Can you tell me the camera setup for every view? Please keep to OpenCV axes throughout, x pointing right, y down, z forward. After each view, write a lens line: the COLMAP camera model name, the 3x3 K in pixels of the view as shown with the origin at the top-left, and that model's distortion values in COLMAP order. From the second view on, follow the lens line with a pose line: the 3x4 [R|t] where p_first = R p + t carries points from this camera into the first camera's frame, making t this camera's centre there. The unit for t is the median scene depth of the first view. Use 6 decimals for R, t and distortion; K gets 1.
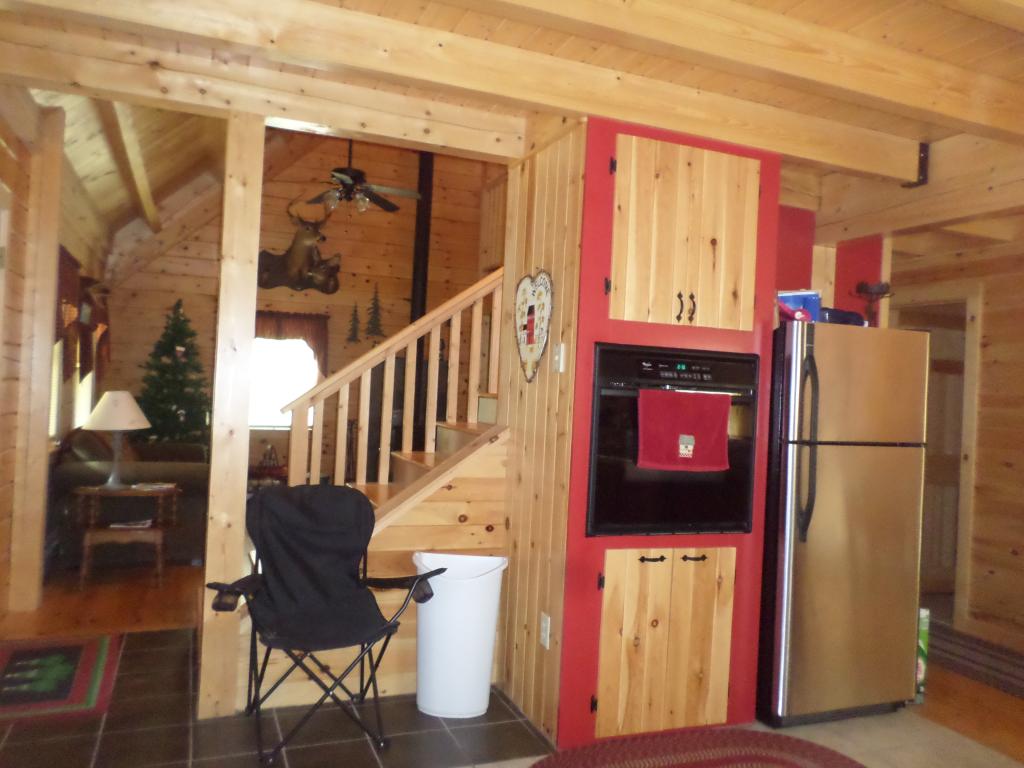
lens RADIAL K [[805.1, 0, 512.0], [0, 805.1, 384.0], [0, 0, 1]] dist [-0.001747, -0.006892]
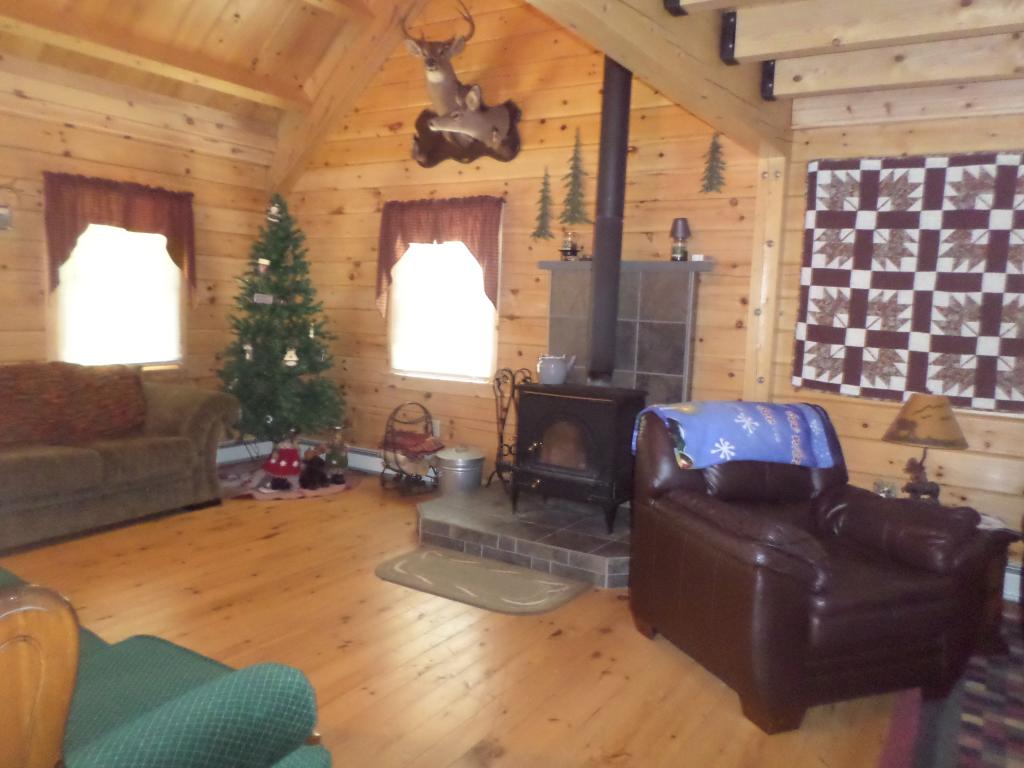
lens RADIAL K [[778.2, 0, 512.0], [0, 778.2, 384.0], [0, 0, 1]] dist [0.000379, -0.006989]
pose [[0.591368, 0.061480, -0.804055, 0.254008], [-0.000532, 0.997119, 0.075850, 0.011112], [0.806401, -0.044428, 0.589697, 0.641918]]
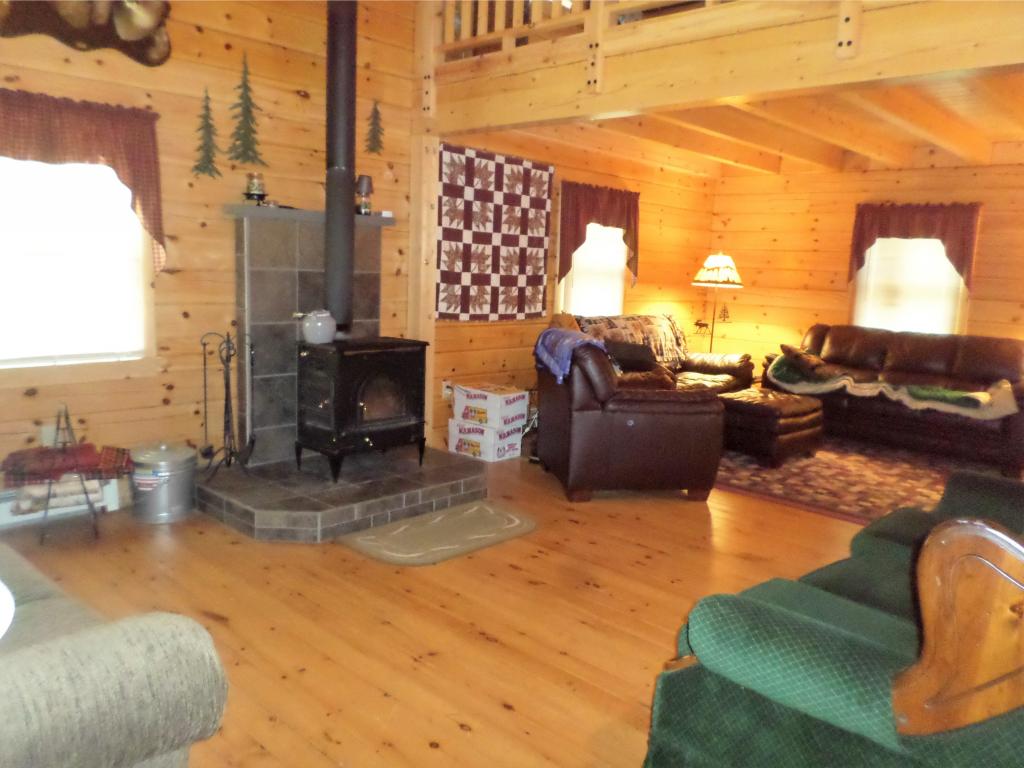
lens RADIAL K [[805.1, 0, 512.0], [0, 805.1, 384.0], [0, 0, 1]] dist [-0.001747, -0.006892]
pose [[0.905453, -0.068857, 0.418823, -0.243000], [-0.010952, 0.982634, 0.185229, -0.019342], [-0.424305, -0.172303, 0.888975, 0.461925]]
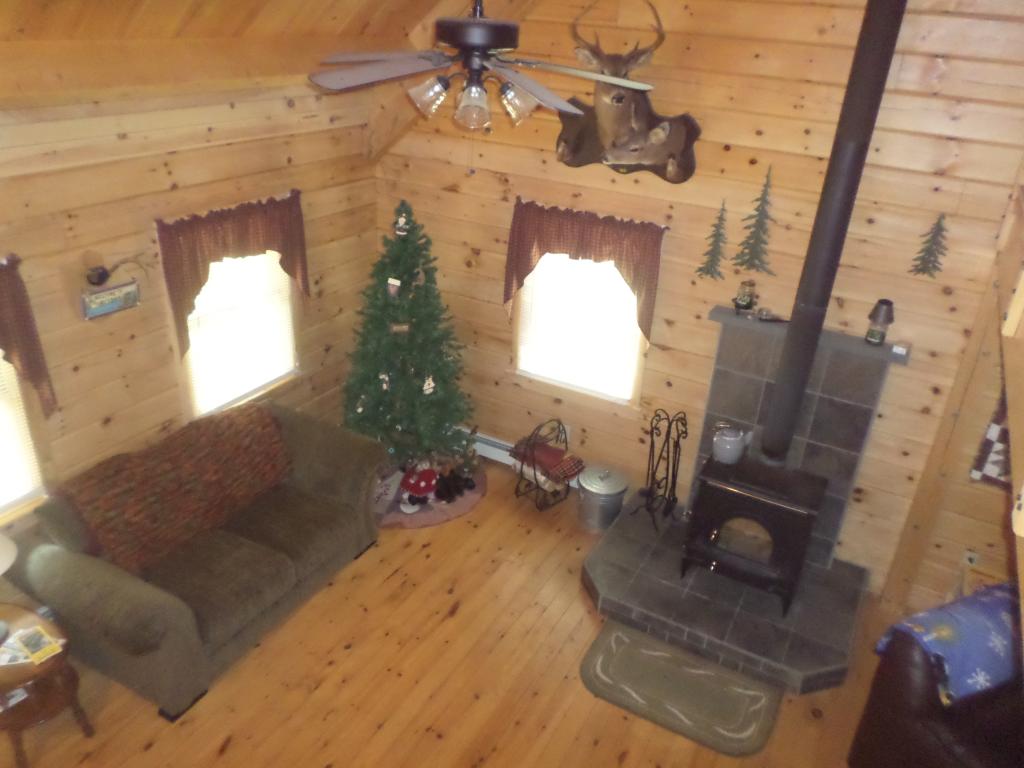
lens RADIAL K [[776.5, 0, 512.0], [0, 776.5, 384.0], [0, 0, 1]] dist [-0.002158, -0.000033]
pose [[0.639521, 0.335025, -0.691933, 0.104299], [-0.022298, 0.907753, 0.418913, -0.202193], [0.768450, -0.252475, 0.587997, 0.571897]]
